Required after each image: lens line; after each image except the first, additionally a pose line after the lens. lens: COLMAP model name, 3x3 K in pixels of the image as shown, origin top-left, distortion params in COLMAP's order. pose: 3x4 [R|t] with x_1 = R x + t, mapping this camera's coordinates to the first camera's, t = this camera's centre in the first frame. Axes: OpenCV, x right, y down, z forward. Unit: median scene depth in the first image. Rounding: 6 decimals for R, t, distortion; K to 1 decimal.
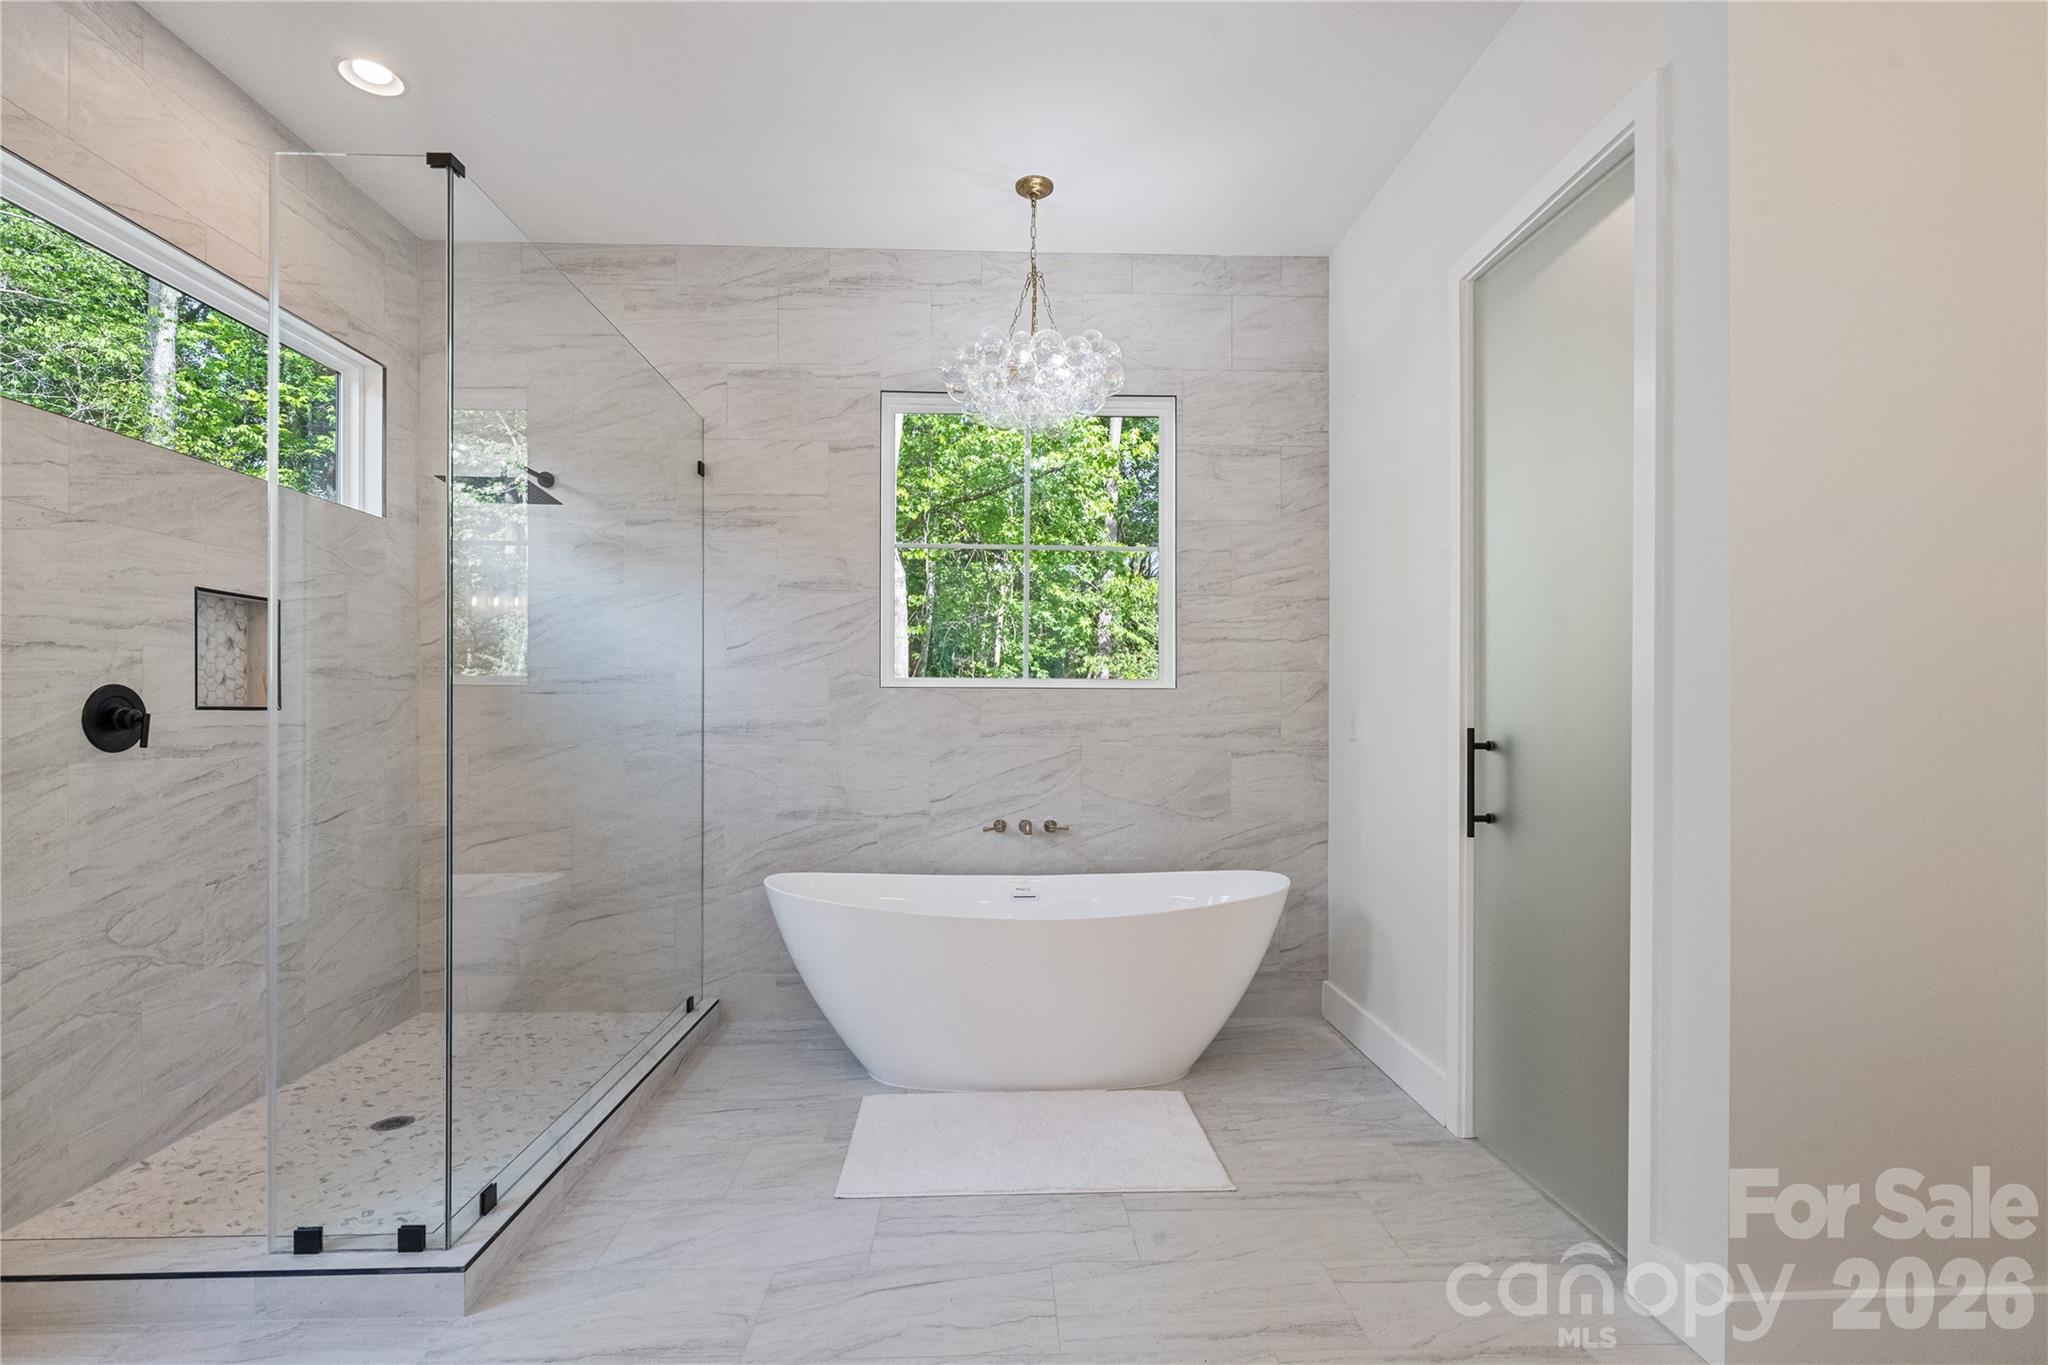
lens RADIAL K [[944.5, 0, 1004.2], [0, 944.5, 715.8], [0, 0, 1]] dist [-0.002353, -0.000083]
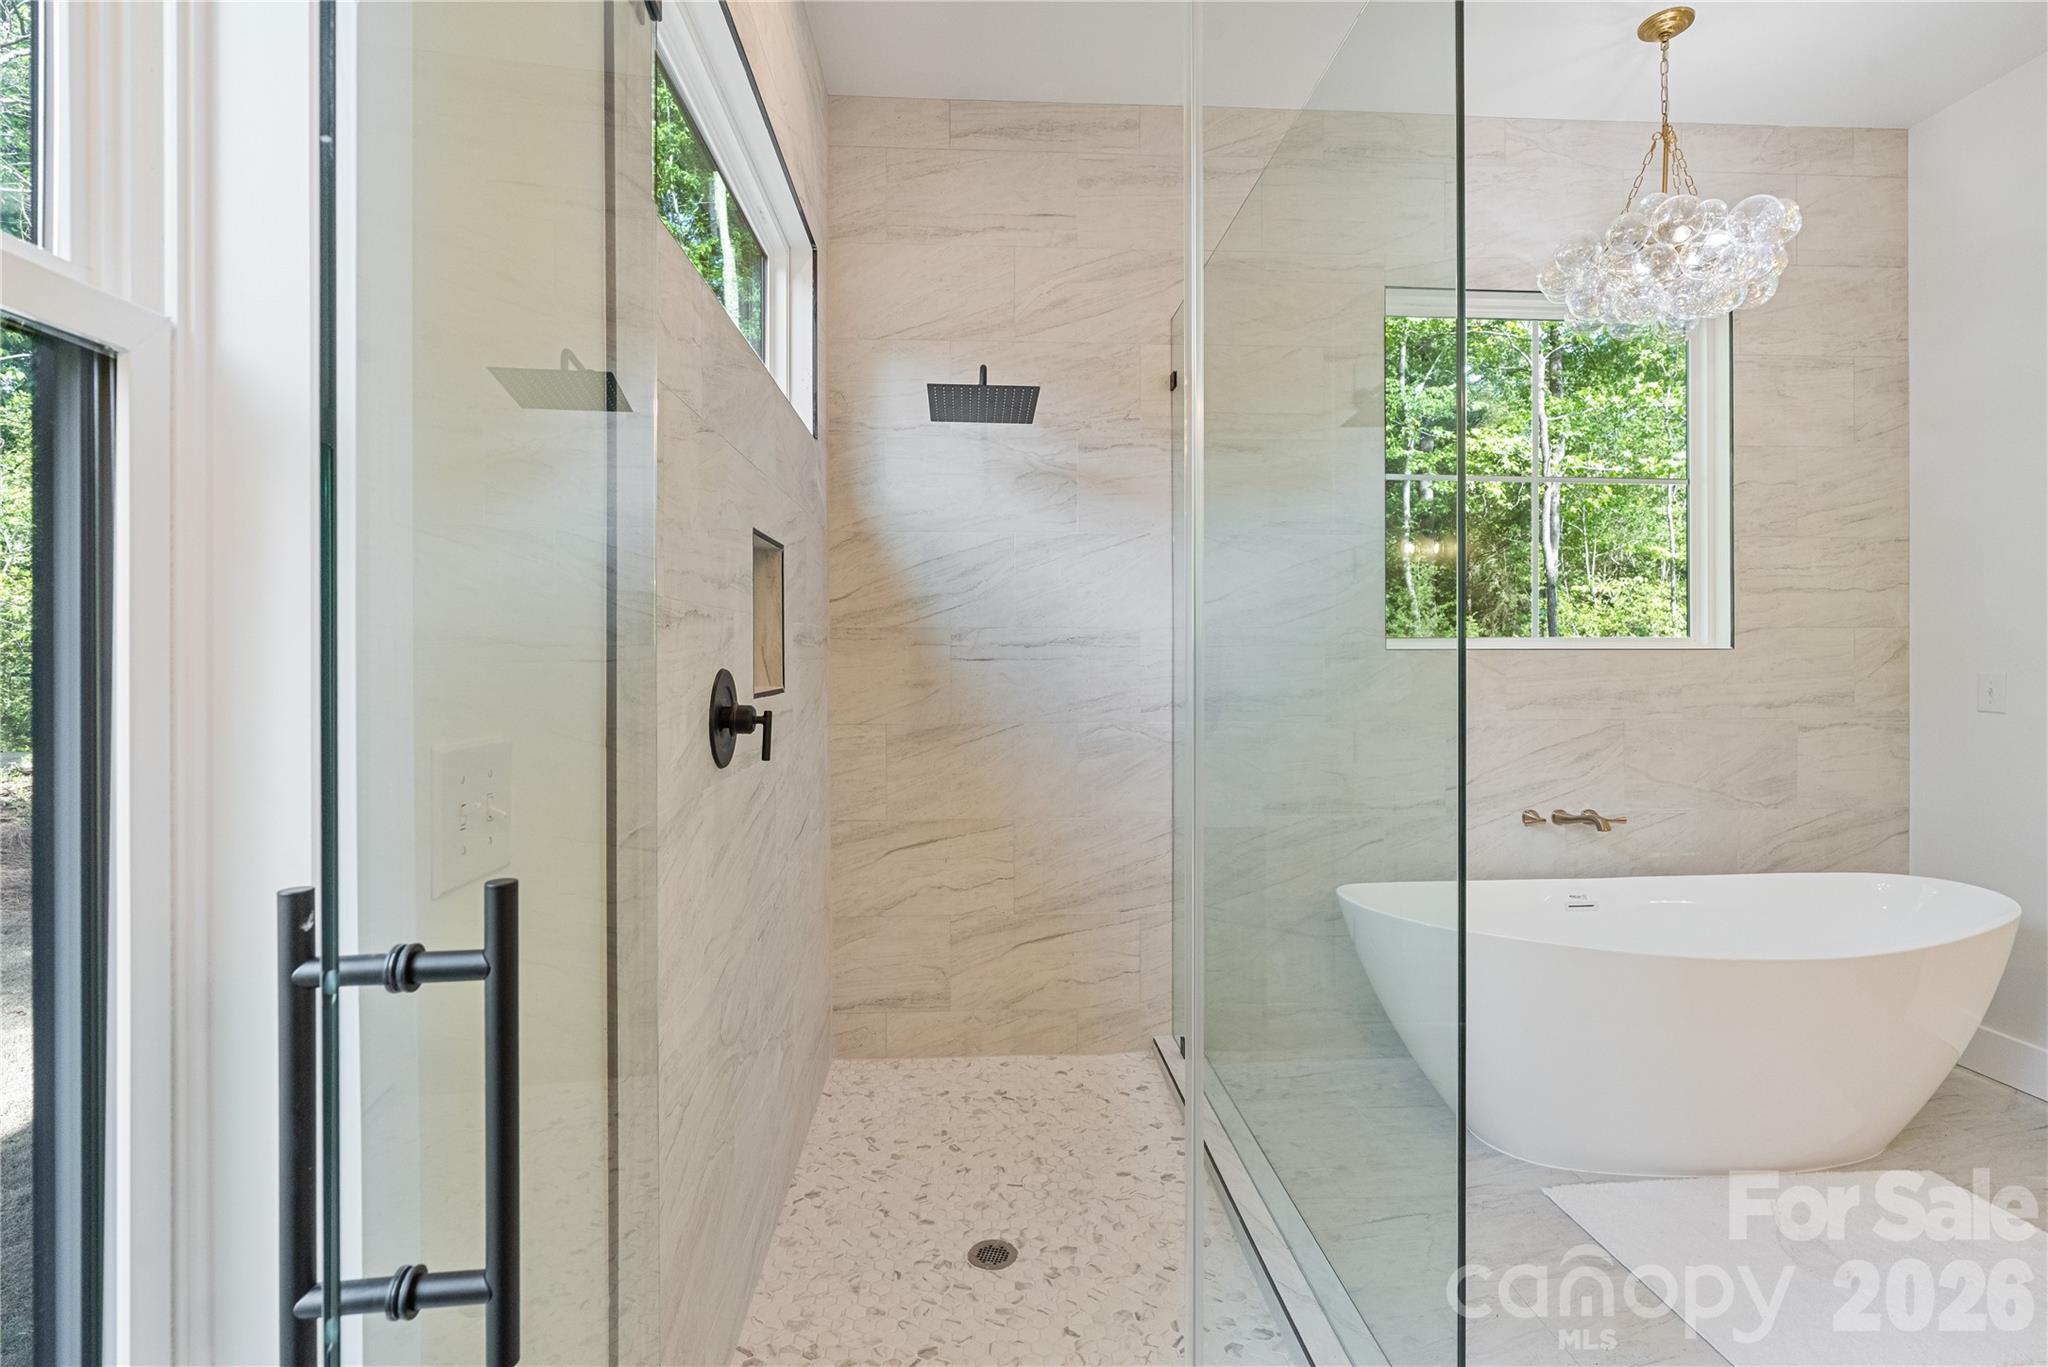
lens RADIAL K [[944.5, 0, 993.5], [0, 944.5, 654.0], [0, 0, 1]] dist [-0.002353, -0.000083]
pose [[0.999604, -0.006124, 0.027473, -0.495618], [0.006163, 0.999980, -0.001363, -0.027559], [-0.027464, 0.001532, 0.999622, 0.194423]]
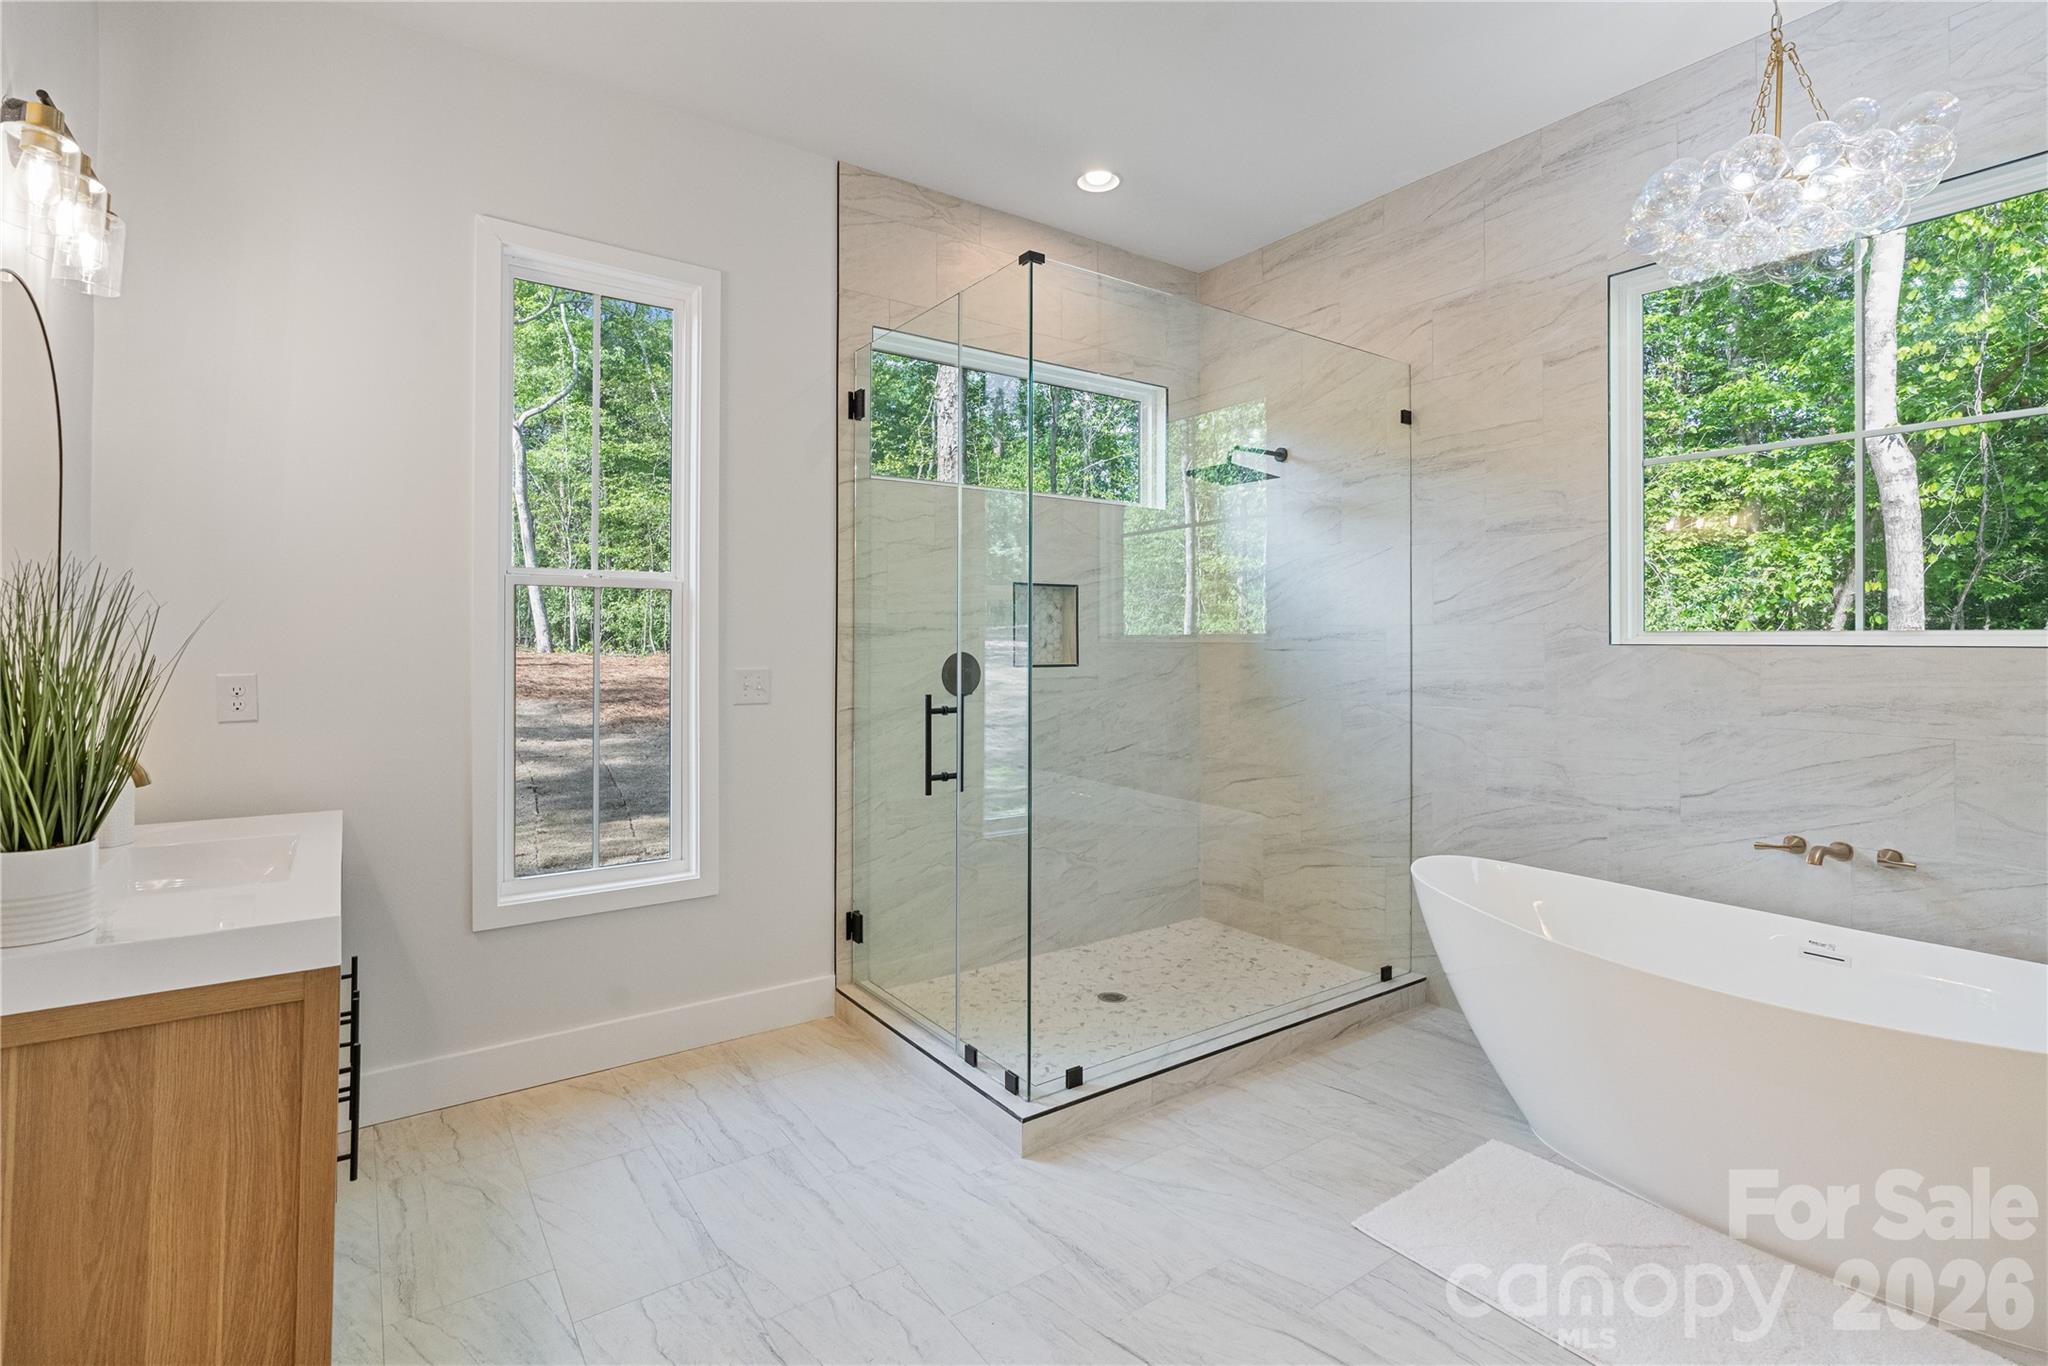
lens RADIAL K [[944.5, 0, 1039.6], [0, 944.5, 636.2], [0, 0, 1]] dist [-0.002353, -0.000083]
pose [[0.567832, -0.006261, -0.823121, 0.253697], [-0.002880, 0.999950, -0.009593, -0.028765], [0.823140, 0.007817, 0.567785, 0.149010]]
